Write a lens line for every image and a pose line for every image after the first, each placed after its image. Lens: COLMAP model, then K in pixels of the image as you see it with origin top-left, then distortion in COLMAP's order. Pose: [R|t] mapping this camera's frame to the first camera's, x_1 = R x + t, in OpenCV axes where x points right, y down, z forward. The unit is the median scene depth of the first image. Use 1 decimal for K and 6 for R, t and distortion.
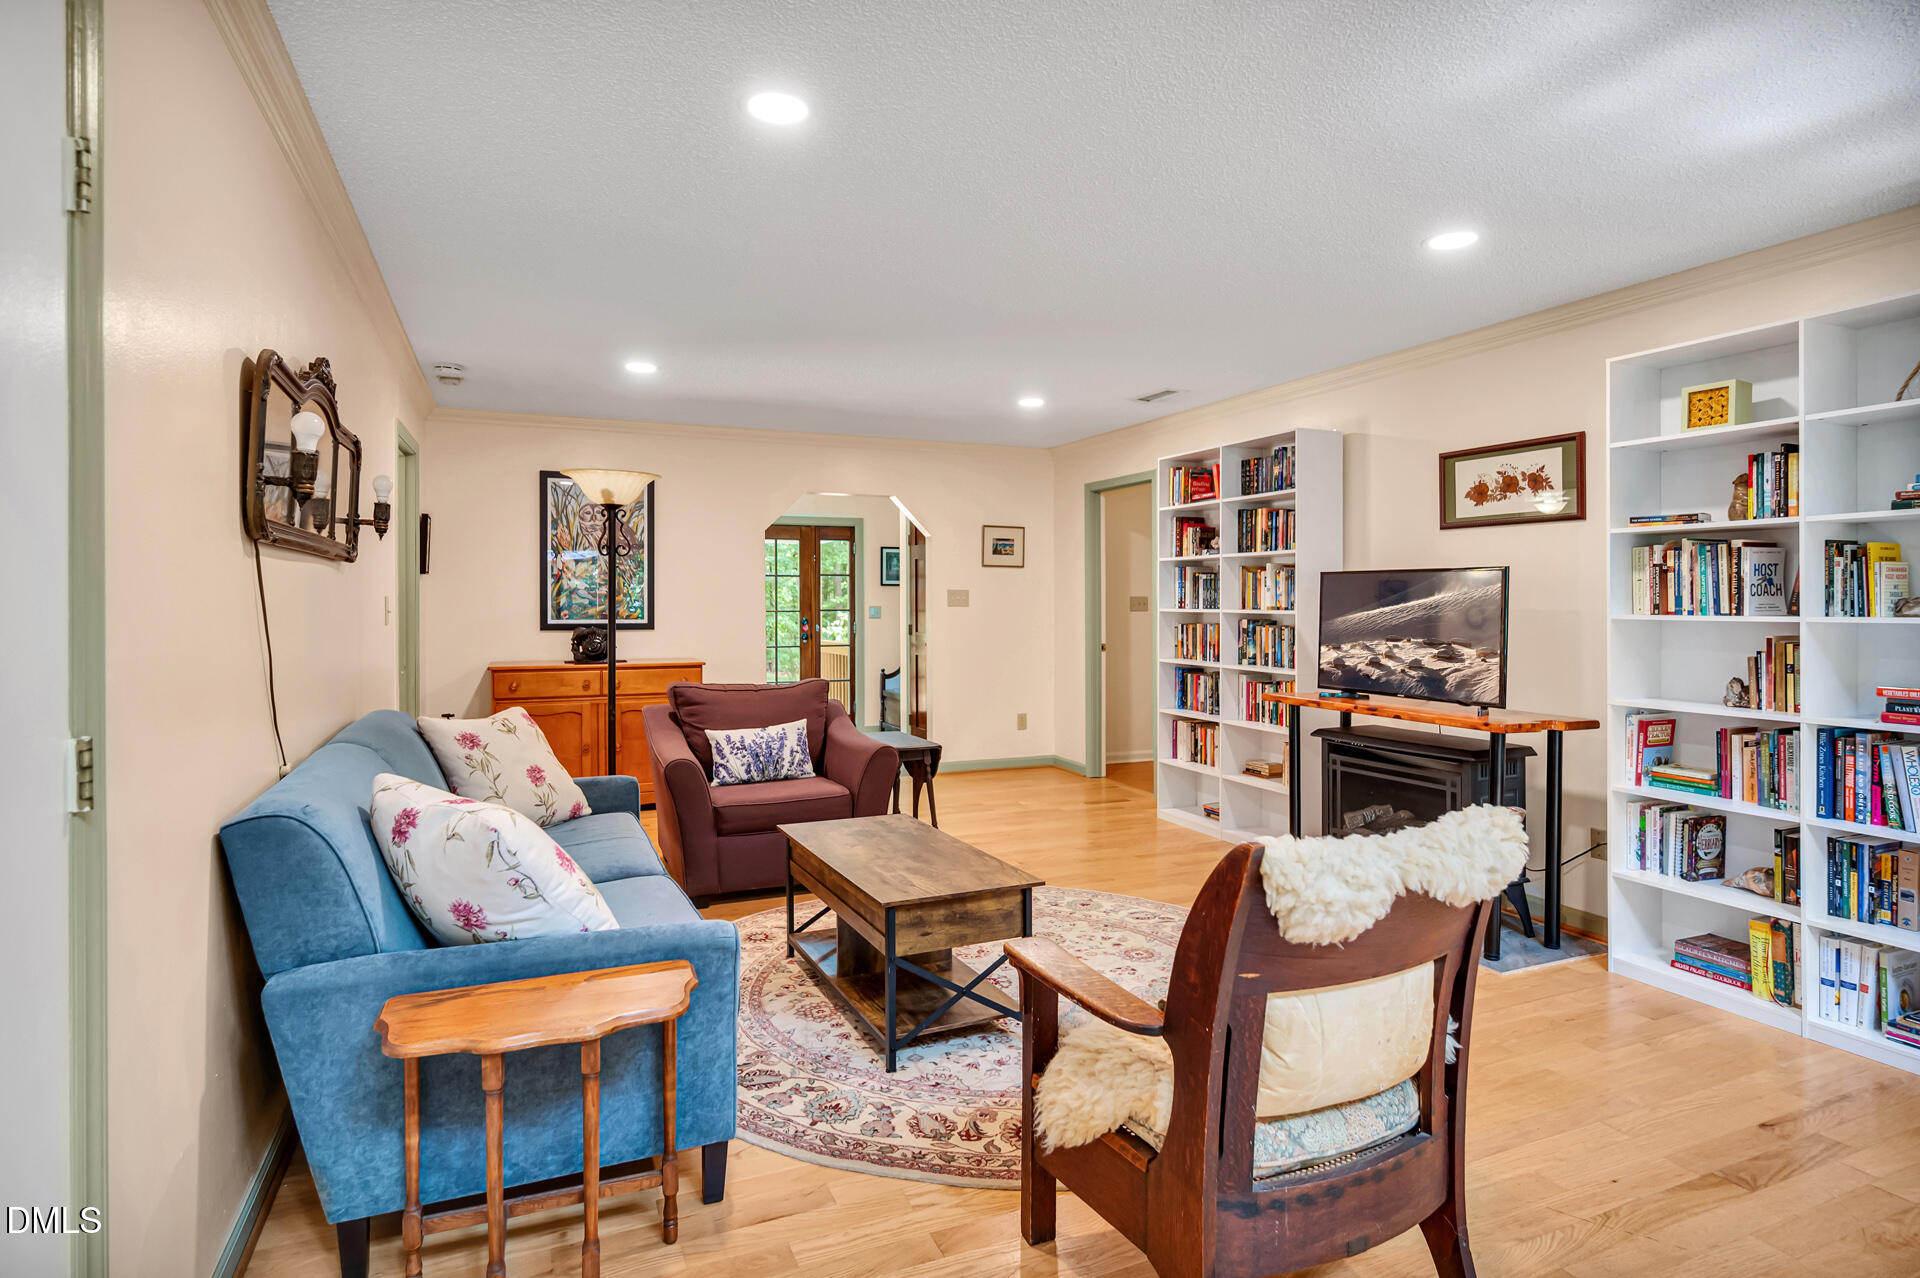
lens RADIAL K [[1002.1, 0, 961.1], [0, 1002.1, 603.6], [0, 0, 1]] dist [-0.003317, -0.000735]
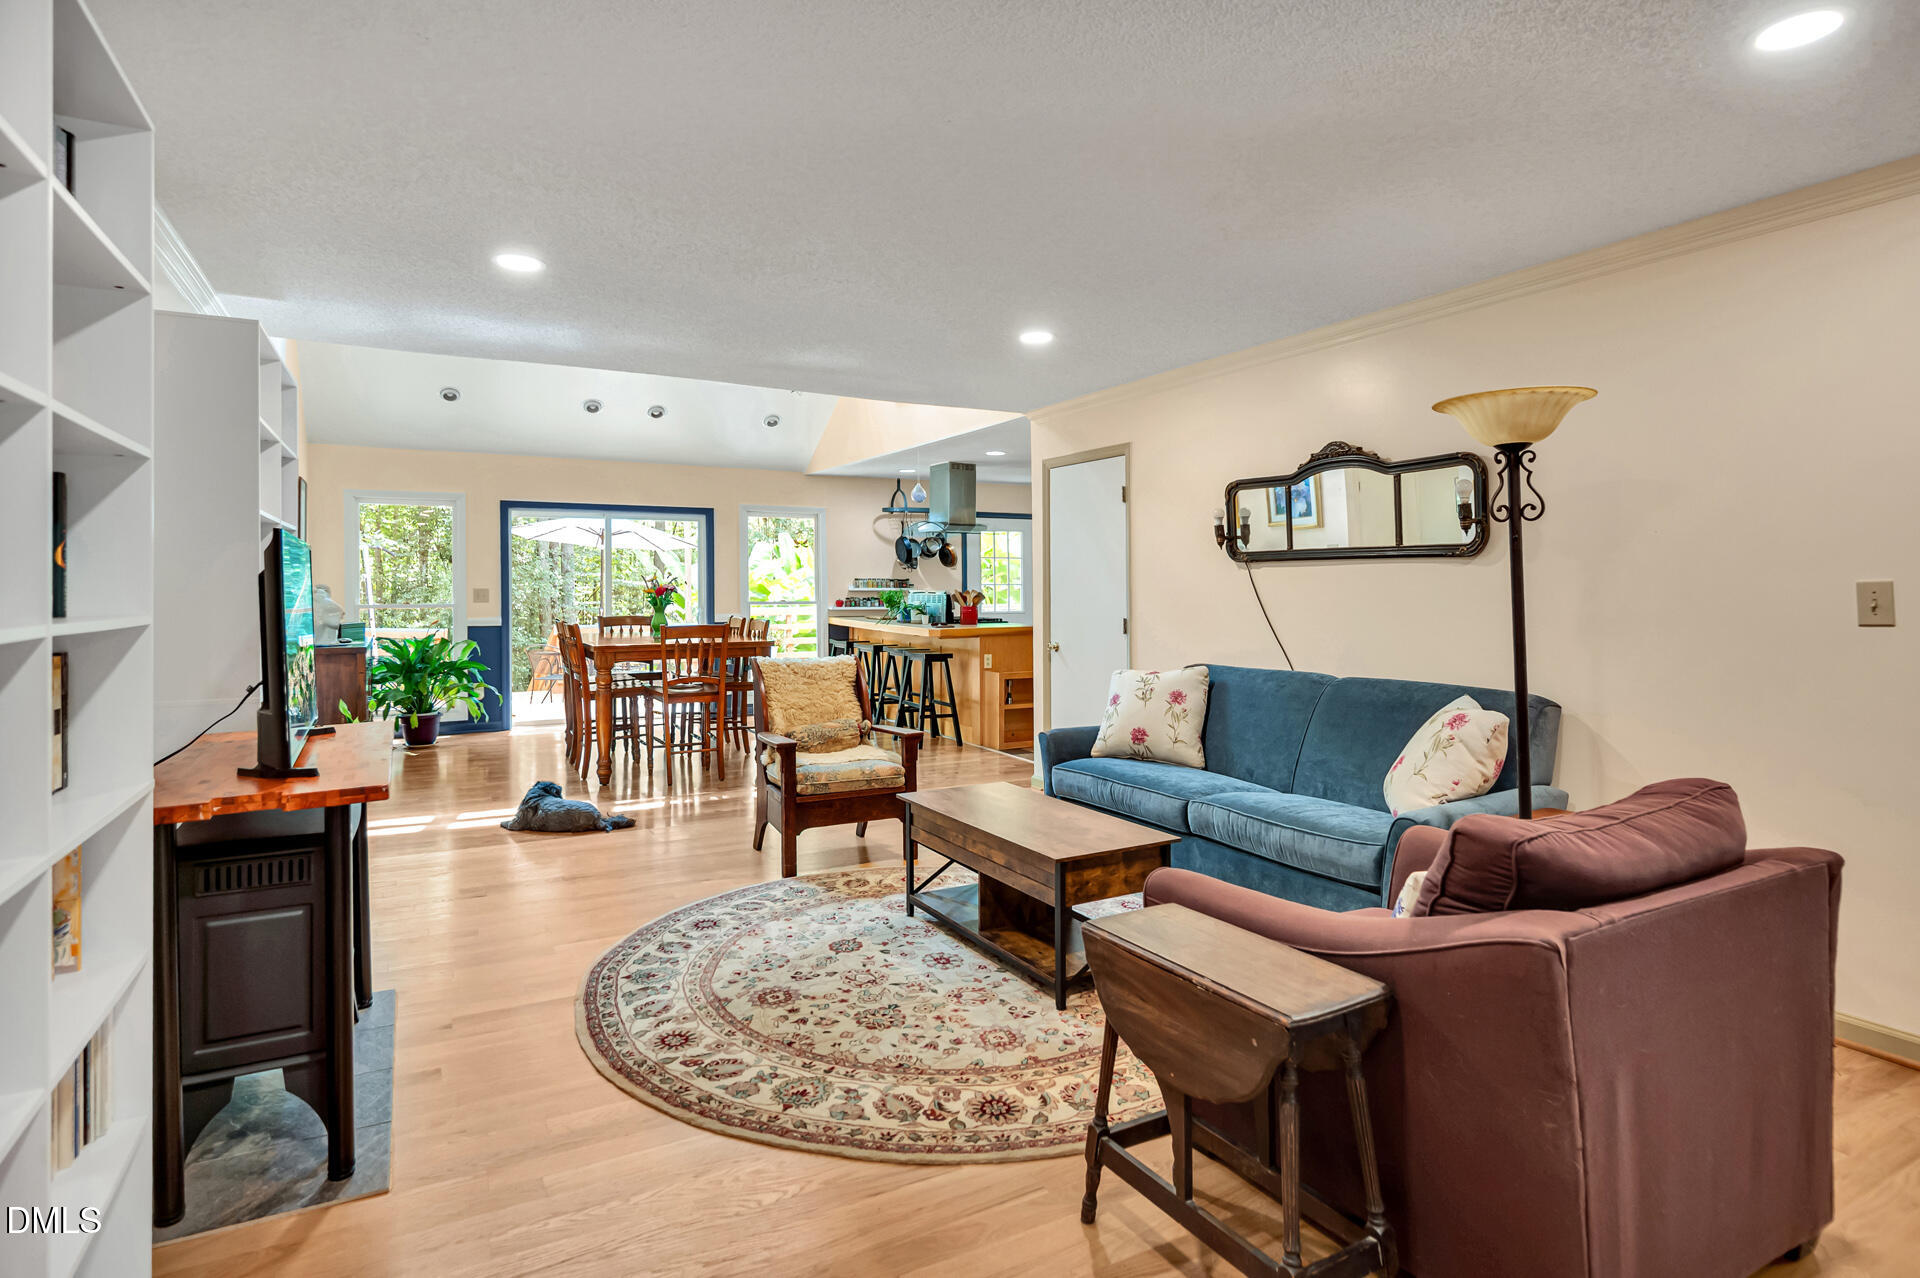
lens RADIAL K [[1021.1, 0, 959.1], [0, 1021.1, 590.6], [0, 0, 1]] dist [0.001127, 0.000163]
pose [[-0.996261, 0.003512, -0.086320, 0.083341], [0.002961, 0.999974, 0.006513, -0.007297], [0.086341, 0.006233, -0.996246, 1.676923]]
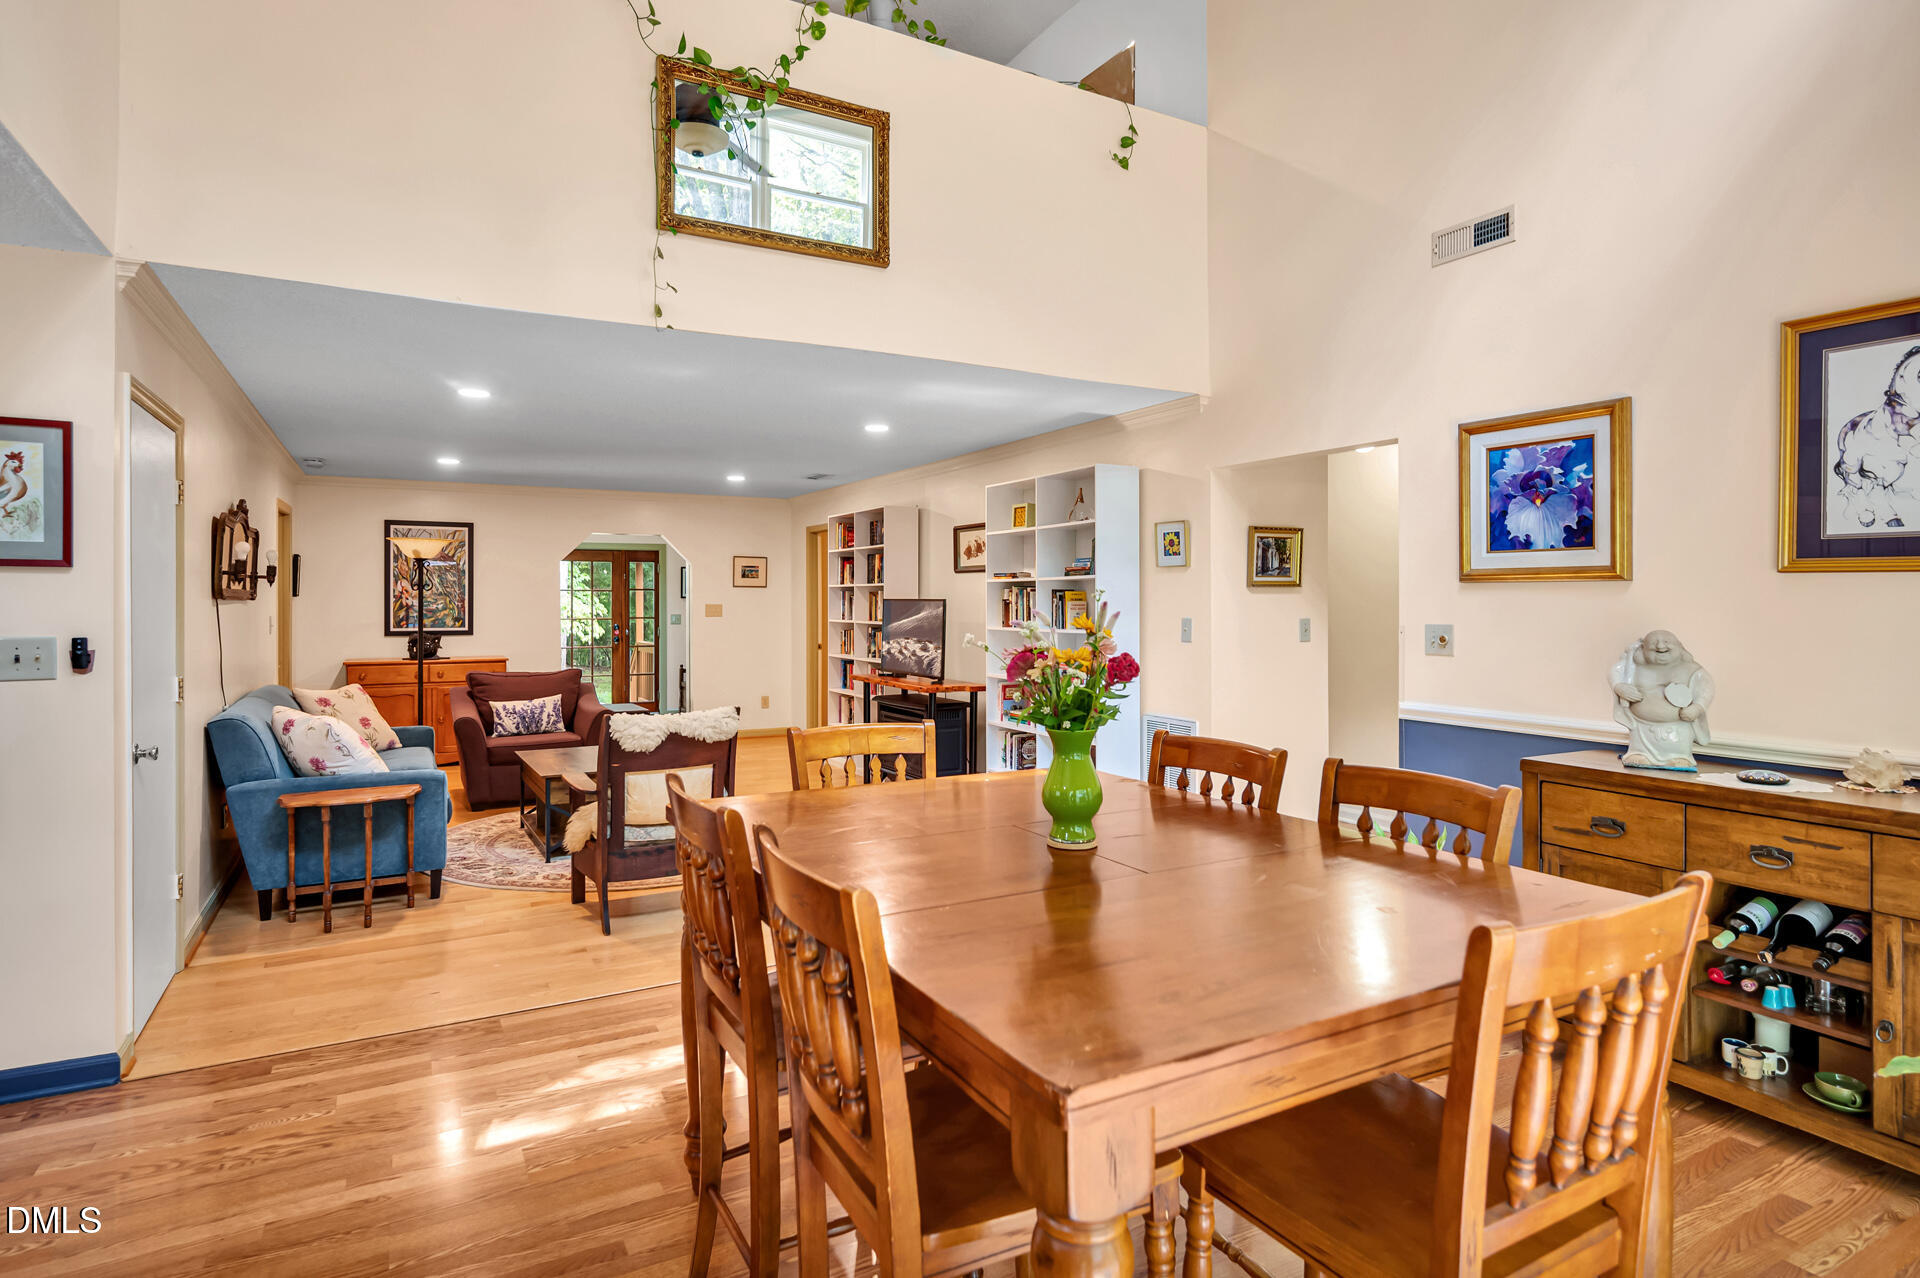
lens RADIAL K [[1001.7, 0, 953.0], [0, 1001.7, 598.6], [0, 0, 1]] dist [-0.000507, -0.000033]
pose [[0.995888, -0.000361, 0.090589, 0.358296], [0.000831, 0.999986, -0.005151, -0.026148], [-0.090586, 0.005205, 0.995875, -0.678155]]
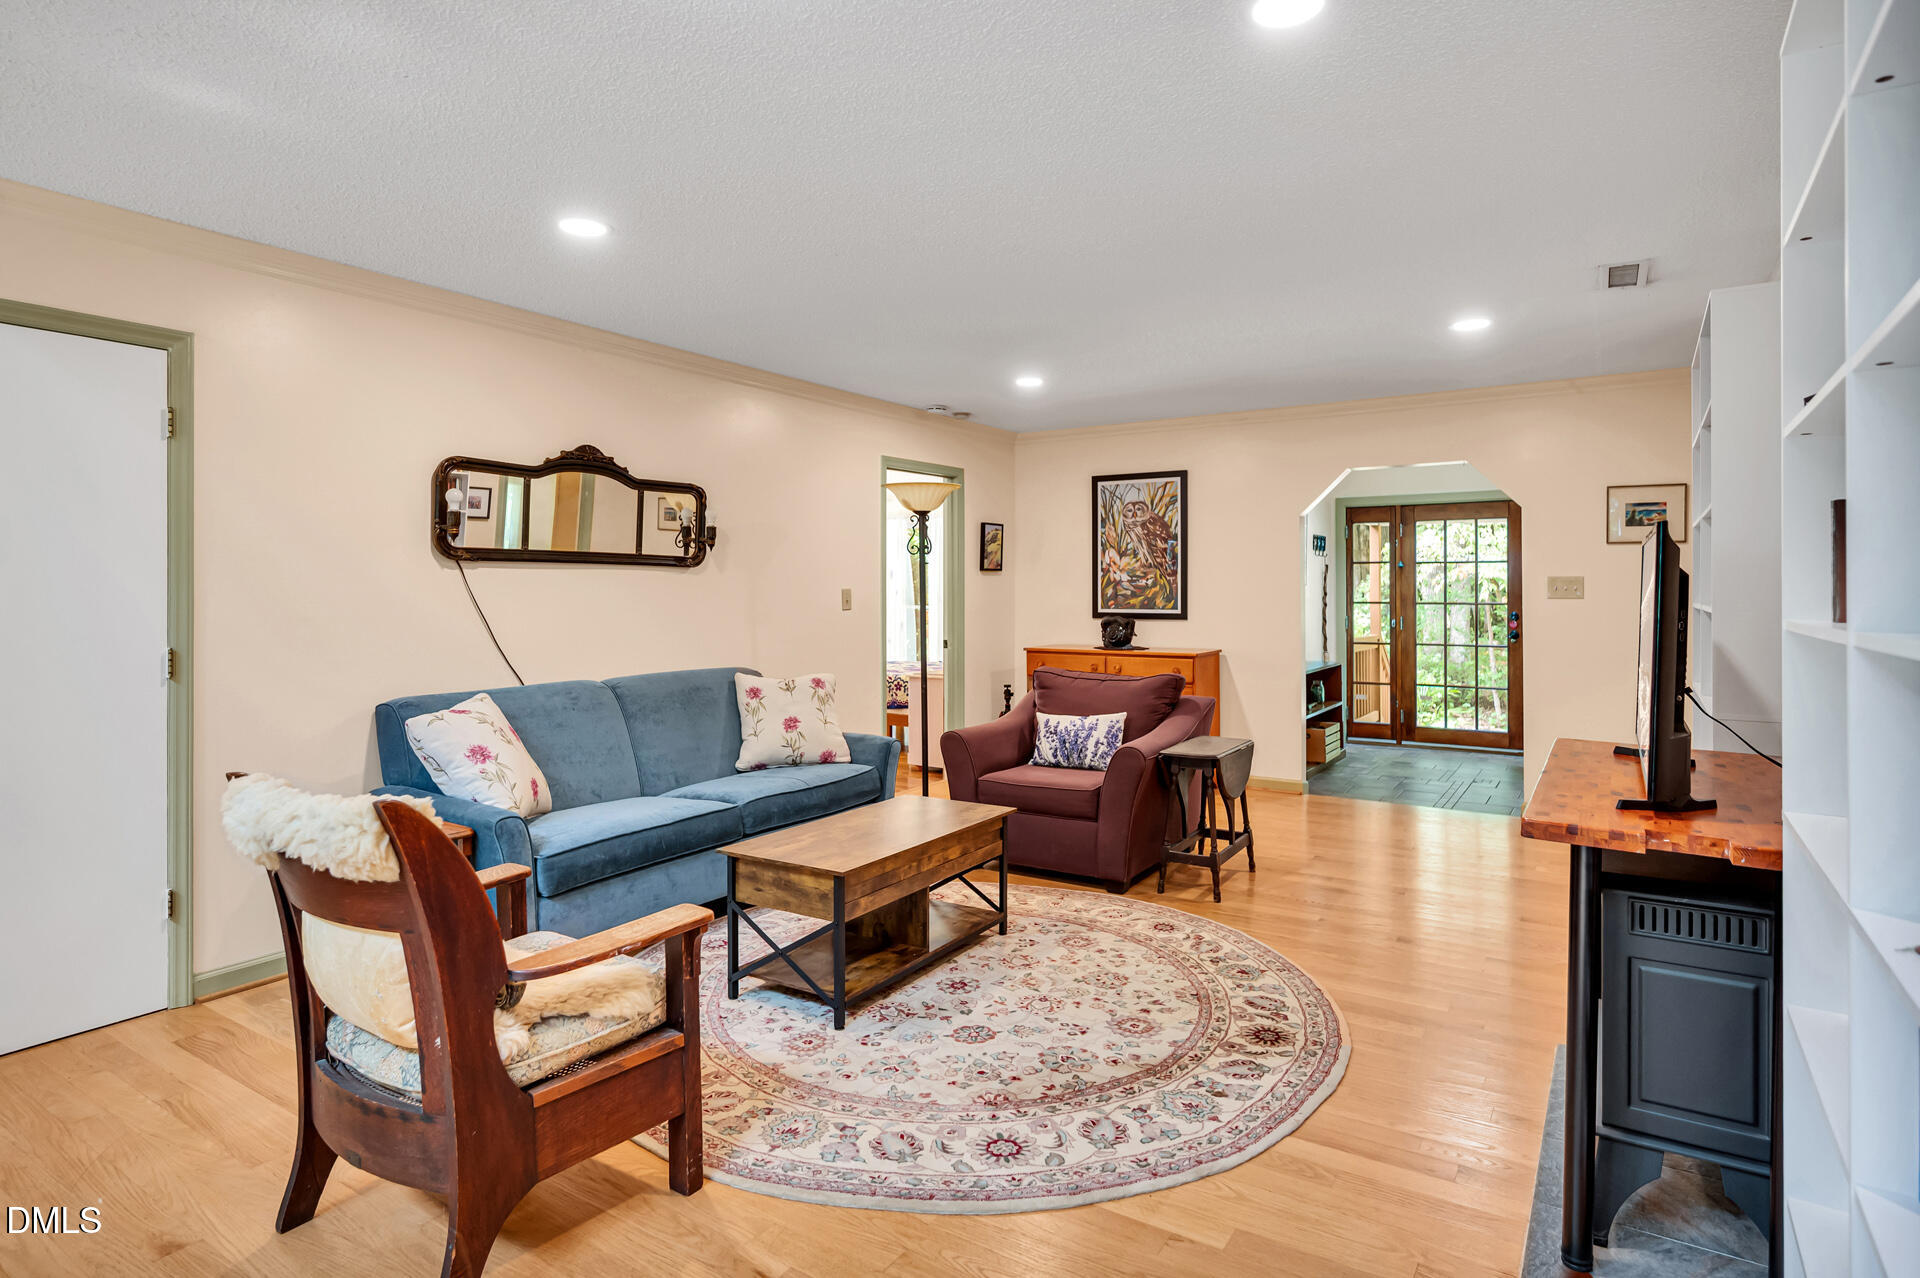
lens RADIAL K [[1021.1, 0, 959.1], [0, 1021.1, 590.6], [0, 0, 1]] dist [0.001127, 0.000163]
pose [[0.552031, -0.001959, -0.833821, 0.701560], [-0.000638, 0.999996, -0.002772, -0.001450], [0.833823, 0.002062, 0.552028, 0.372899]]
